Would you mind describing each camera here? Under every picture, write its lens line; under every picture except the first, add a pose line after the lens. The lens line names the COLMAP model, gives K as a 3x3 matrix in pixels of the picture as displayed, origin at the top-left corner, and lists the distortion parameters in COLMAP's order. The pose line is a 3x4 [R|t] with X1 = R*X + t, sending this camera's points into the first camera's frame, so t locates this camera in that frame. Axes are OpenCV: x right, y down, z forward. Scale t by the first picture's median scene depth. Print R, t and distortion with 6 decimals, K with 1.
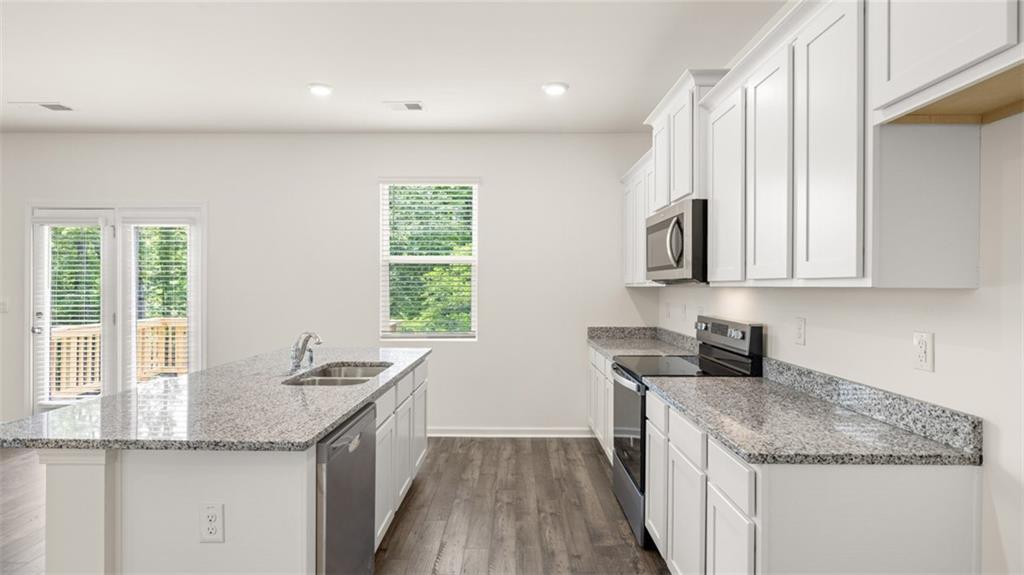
lens RADIAL K [[506.5, 0, 512.0], [0, 506.5, 287.5], [0, 0, 1]] dist [0.015628, -0.000124]
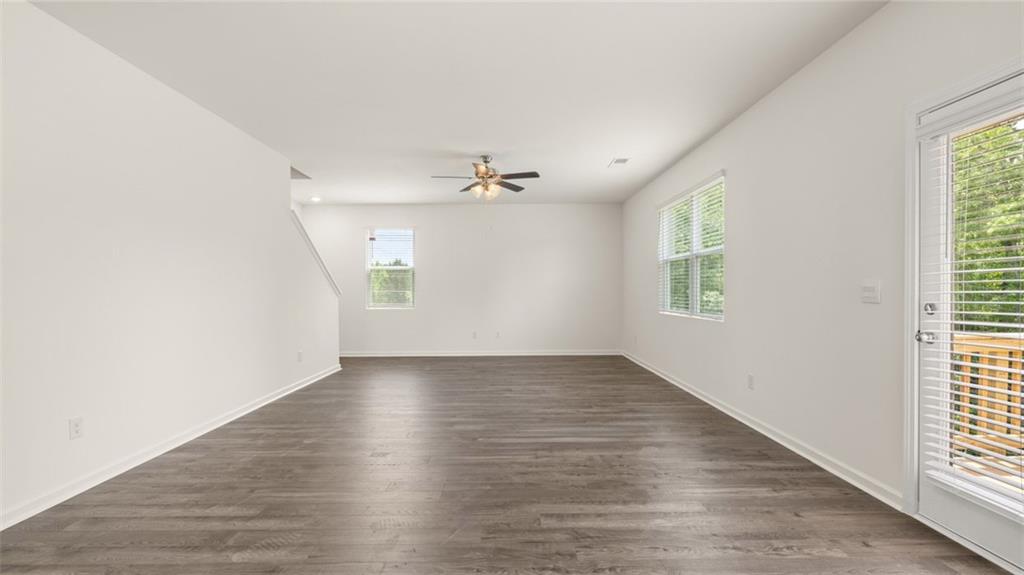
lens RADIAL K [[441.3, 0, 512.0], [0, 441.3, 287.5], [0, 0, 1]] dist [0.000095, 0.000151]
pose [[0.025295, -0.009511, -0.999635, -0.472249], [0.003161, 0.999951, -0.009434, 0.034028], [0.999675, -0.002921, 0.025324, 0.553660]]
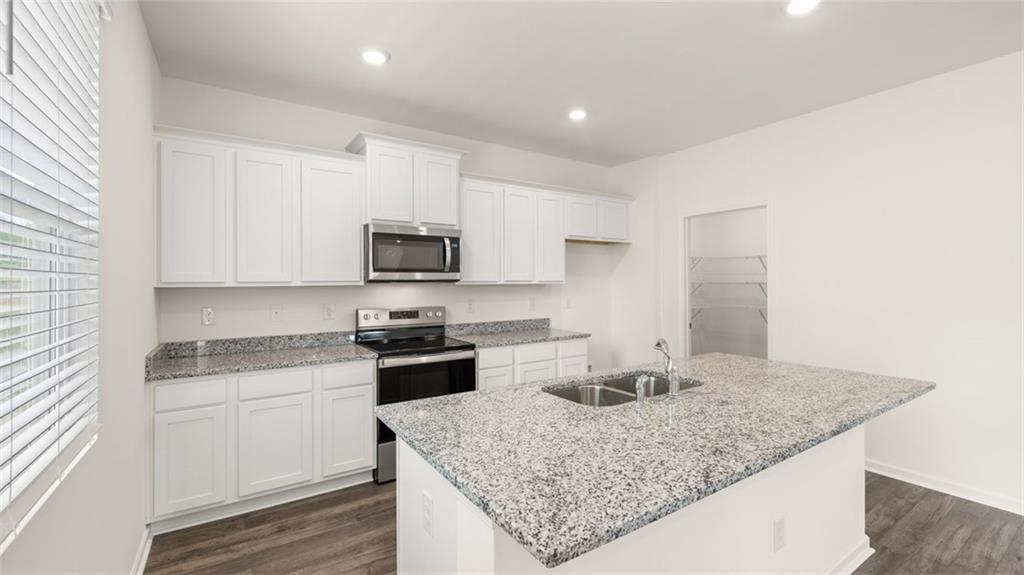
lens RADIAL K [[429.1, 0, 510.2], [0, 429.1, 280.8], [0, 0, 1]] dist [0.001653, 0.000126]
pose [[-0.551292, 0.003979, 0.834303, -0.492042], [0.003796, 0.999990, -0.002261, -0.006172], [-0.834303, 0.001920, -0.551302, 0.926706]]
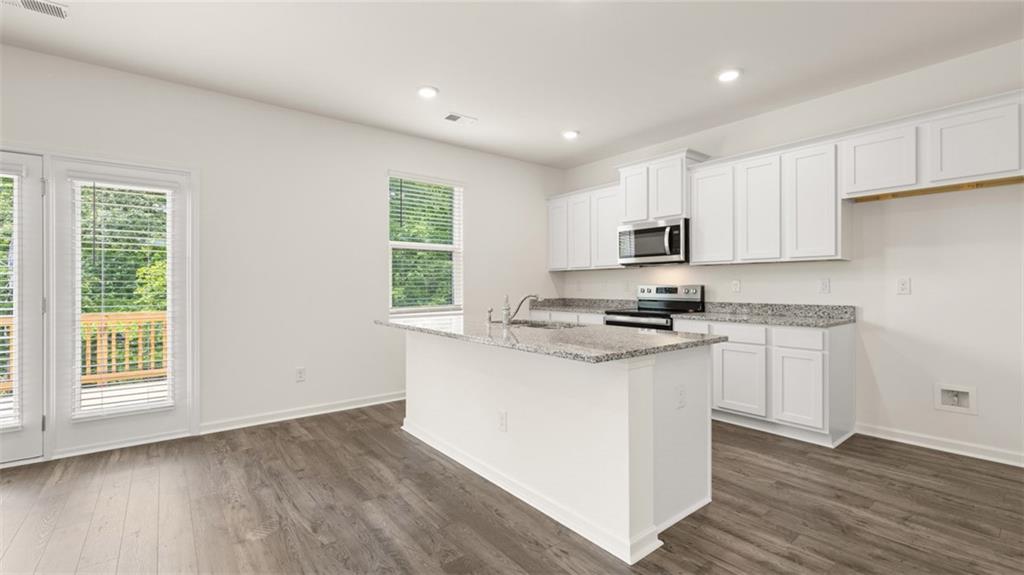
lens RADIAL K [[436.1, 0, 510.5], [0, 436.1, 285.8], [0, 0, 1]] dist [-0.001006, -0.000030]
pose [[0.783455, -0.007308, 0.621405, -0.645318], [0.007181, 0.999971, 0.002707, 0.036885], [-0.621407, 0.002341, 0.783485, 0.089184]]
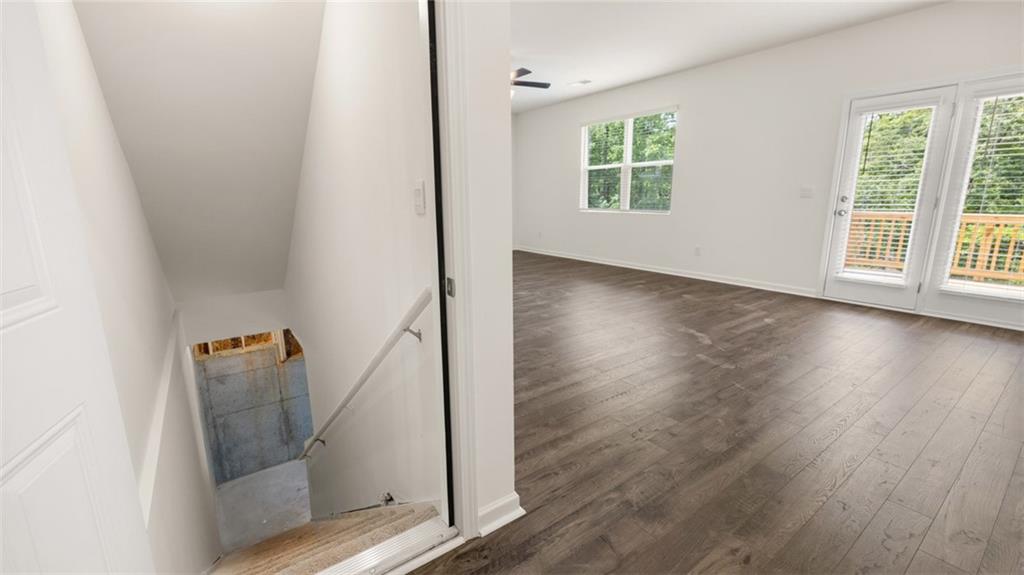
lens RADIAL K [[436.1, 0, 510.5], [0, 436.1, 285.8], [0, 0, 1]] dist [-0.001006, -0.000030]
pose [[0.607122, 0.152985, -0.779742, -0.598669], [0.009267, 0.979861, 0.199464, 0.042703], [0.794555, -0.128325, 0.593478, -0.185125]]
